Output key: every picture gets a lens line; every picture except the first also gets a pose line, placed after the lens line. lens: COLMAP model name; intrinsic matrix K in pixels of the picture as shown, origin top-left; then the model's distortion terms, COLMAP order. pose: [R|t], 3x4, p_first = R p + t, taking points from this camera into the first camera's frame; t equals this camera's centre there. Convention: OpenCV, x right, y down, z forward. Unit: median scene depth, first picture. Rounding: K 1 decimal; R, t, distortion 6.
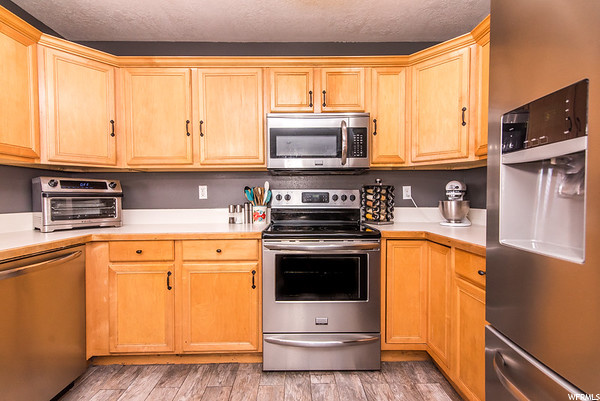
lens RADIAL K [[268.6, 0, 299.4], [0, 268.6, 202.5], [0, 0, 1]] dist [0.010225, 0.000242]
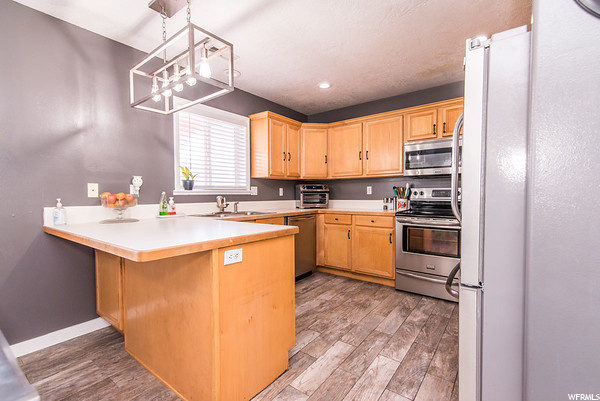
lens RADIAL K [[268.6, 0, 299.4], [0, 268.6, 202.5], [0, 0, 1]] dist [0.010225, 0.000242]
pose [[0.785910, 0.020655, -0.617995, 0.413672], [-0.010277, 0.999740, 0.020344, 0.010892], [0.618255, -0.009637, 0.785919, -0.726414]]
